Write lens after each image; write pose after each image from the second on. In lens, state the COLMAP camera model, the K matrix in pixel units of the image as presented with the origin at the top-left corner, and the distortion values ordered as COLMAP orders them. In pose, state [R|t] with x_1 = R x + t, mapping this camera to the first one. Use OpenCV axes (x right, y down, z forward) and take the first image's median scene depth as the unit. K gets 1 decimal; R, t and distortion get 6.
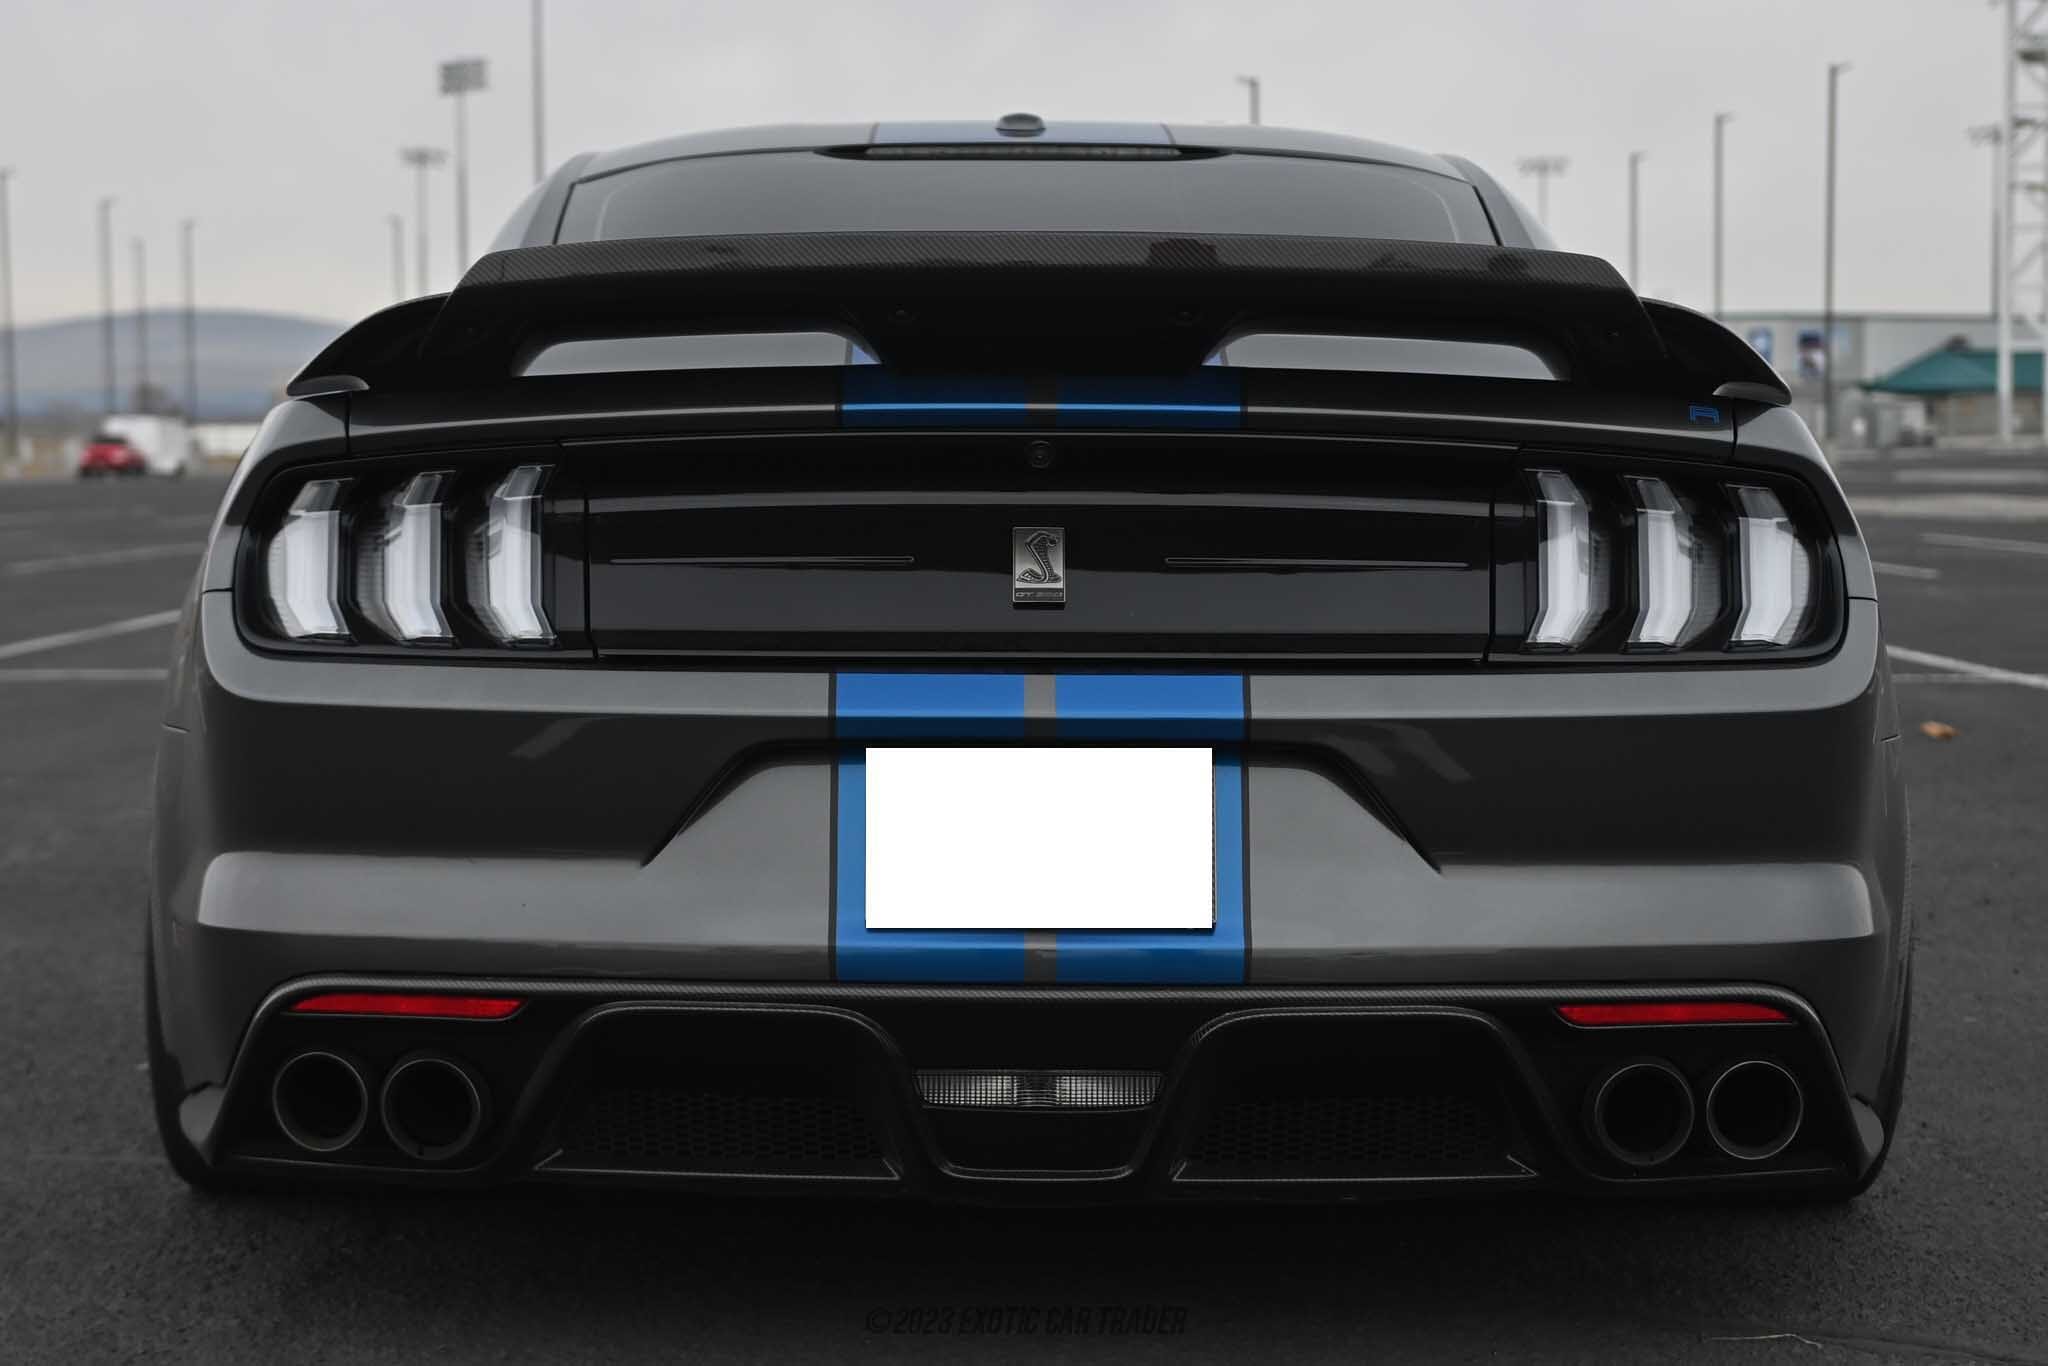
lens RADIAL K [[2911.3, 0, 1034.7], [0, 2911.3, 672.5], [0, 0, 1]] dist [0.092308, 0.000000]
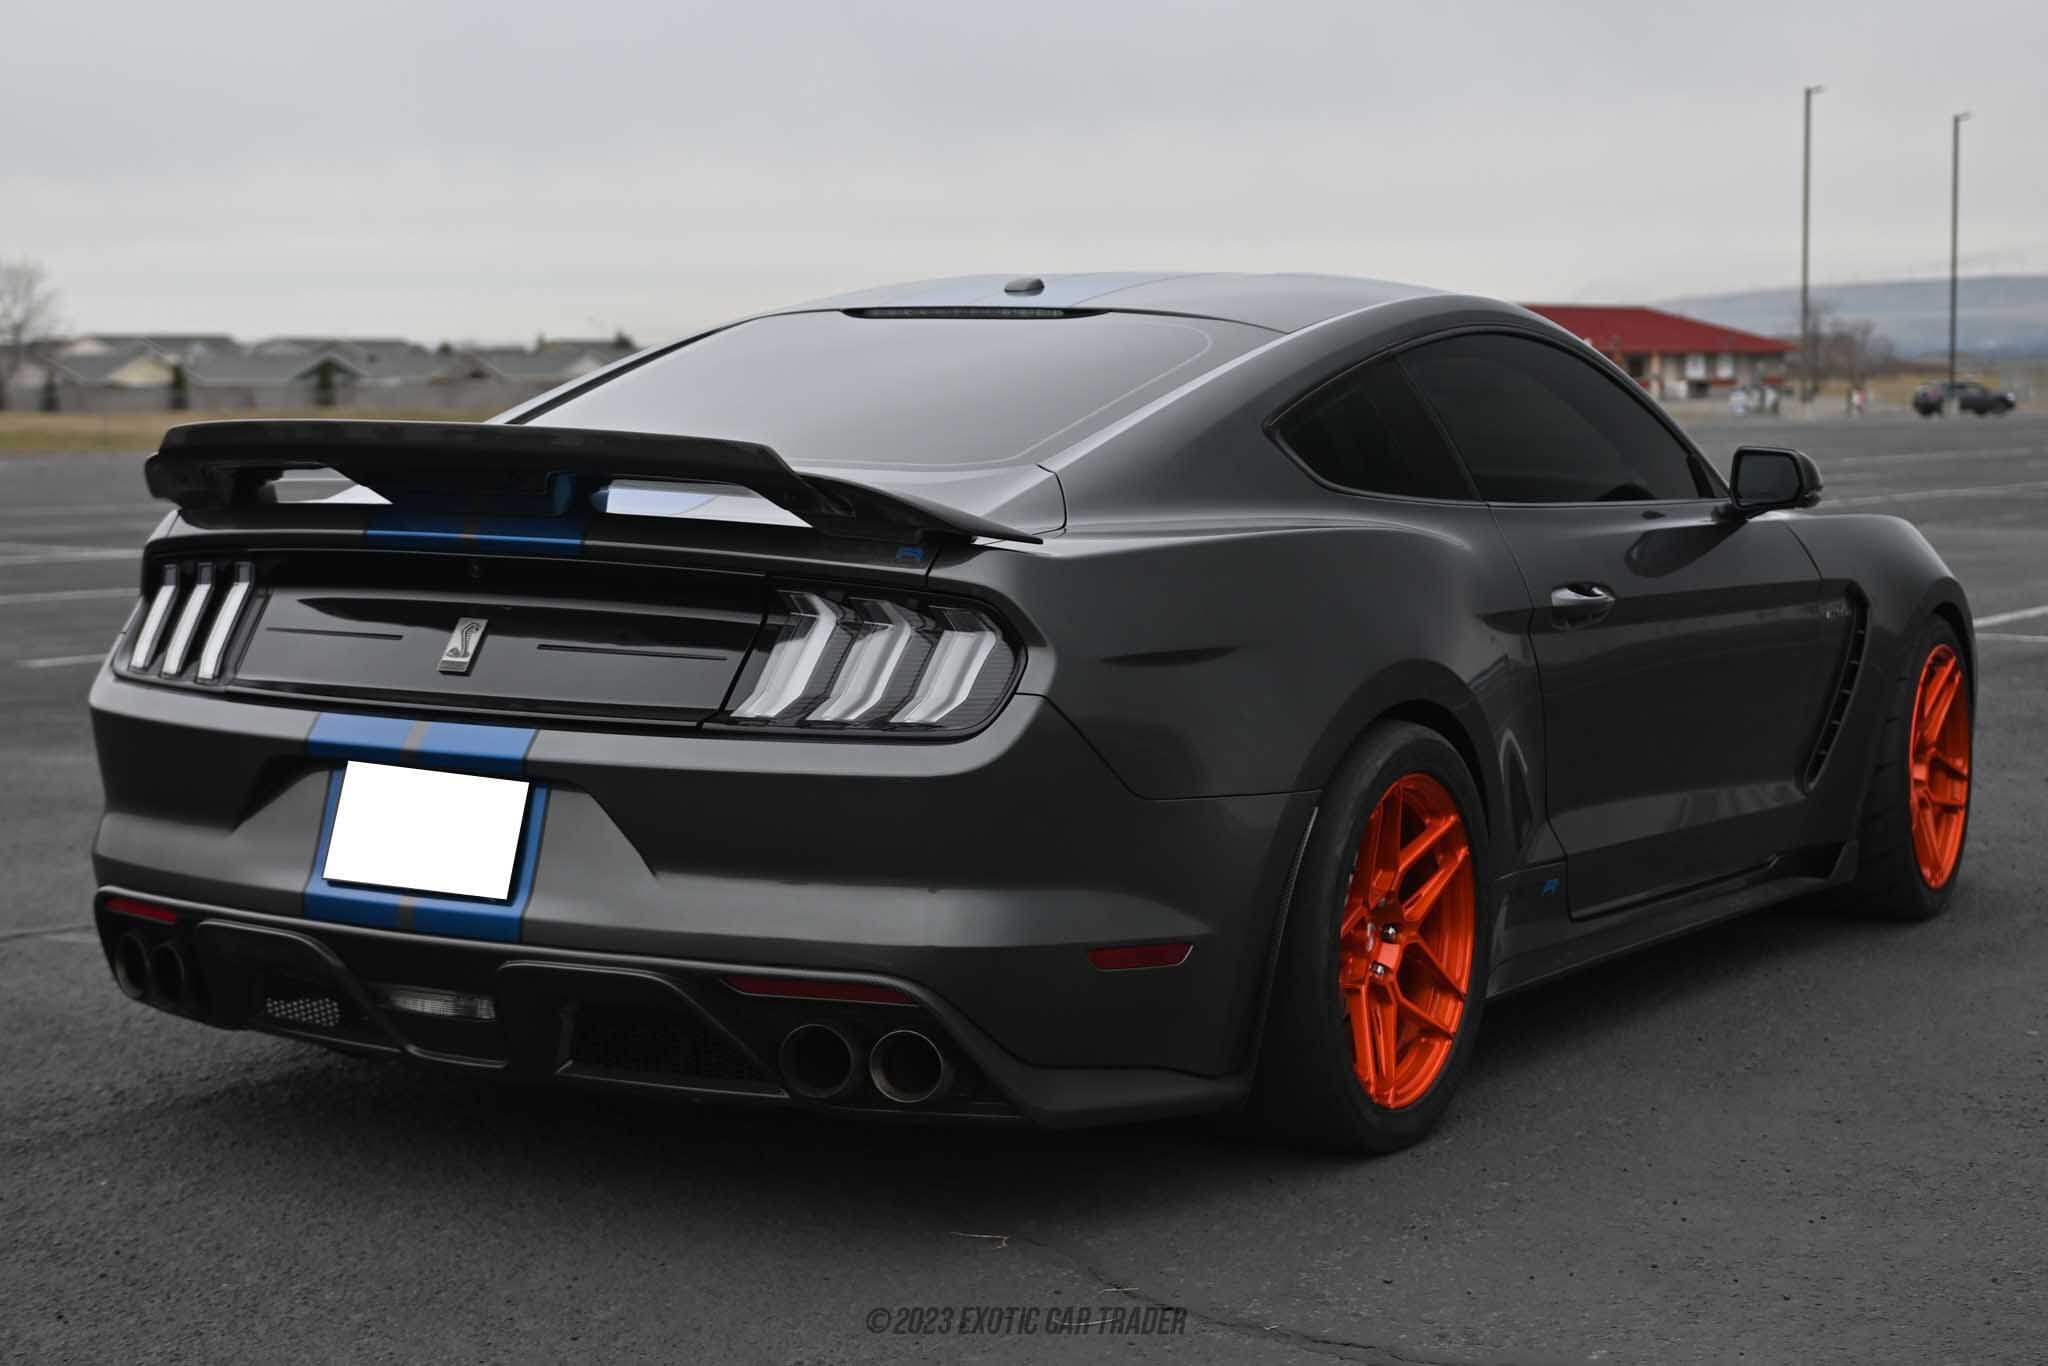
lens RADIAL K [[2911.3, 0, 1011.5], [0, 2911.3, 688.8], [0, 0, 1]] dist [0.092308, 0.000000]
pose [[0.913106, 0.048155, -0.404869, 0.843768], [-0.050705, 0.998704, 0.004429, -0.035557], [0.404558, 0.016485, 0.914364, -0.221237]]
